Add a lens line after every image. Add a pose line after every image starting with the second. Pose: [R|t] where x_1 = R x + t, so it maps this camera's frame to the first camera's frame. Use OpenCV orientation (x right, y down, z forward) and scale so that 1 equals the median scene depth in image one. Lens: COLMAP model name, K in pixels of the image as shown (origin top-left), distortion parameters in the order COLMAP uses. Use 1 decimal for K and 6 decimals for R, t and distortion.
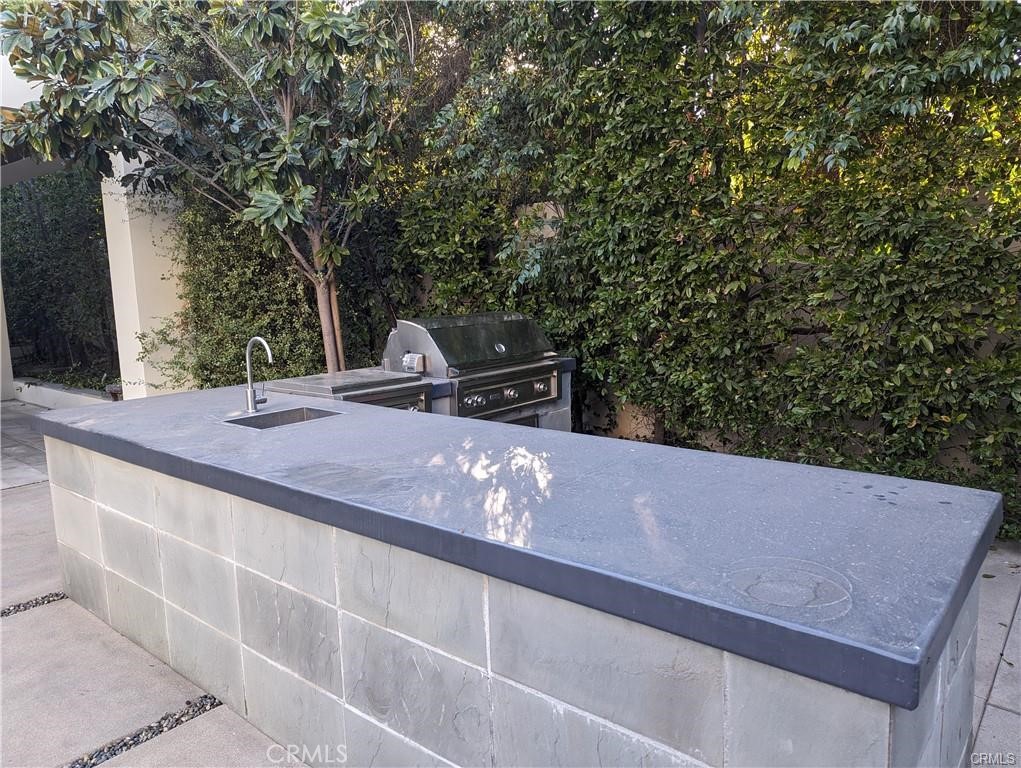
lens RADIAL K [[718.4, 0, 510.4], [0, 718.4, 384.5], [0, 0, 1]] dist [0.047565, -0.043376]
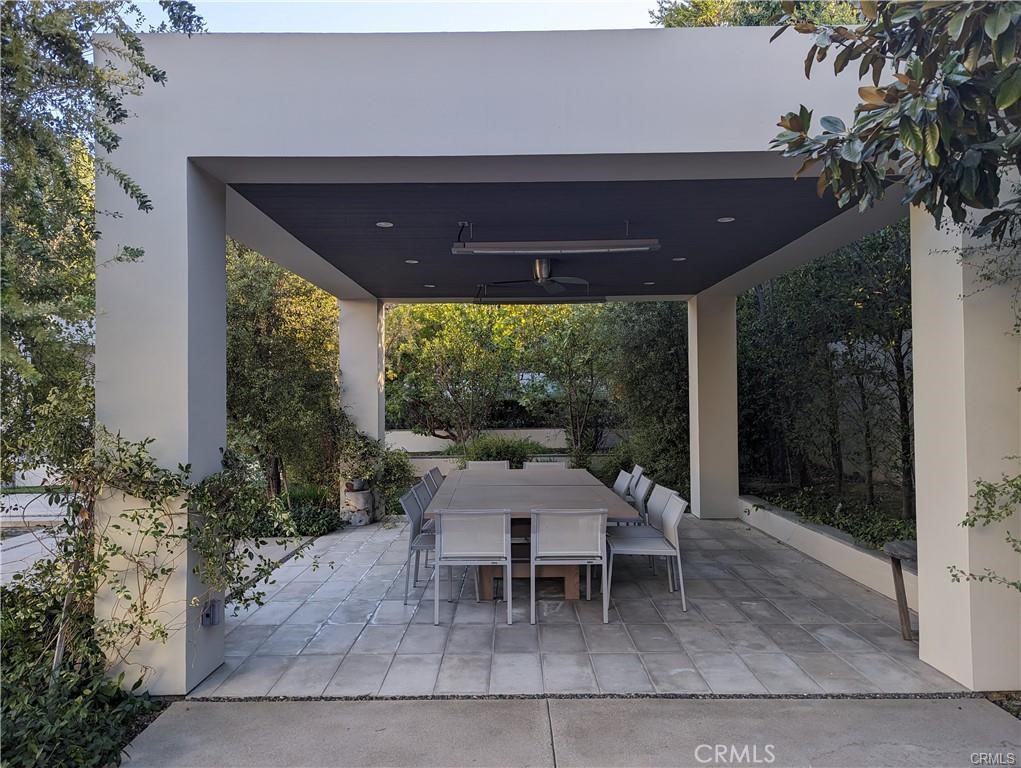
lens RADIAL K [[718.4, 0, 510.0], [0, 718.4, 383.6], [0, 0, 1]] dist [0.047565, -0.043376]
pose [[0.645231, 0.007267, -0.763953, -0.195917], [-0.122343, 0.988033, -0.093932, -0.028524], [0.754128, 0.154072, 0.638399, 0.207045]]
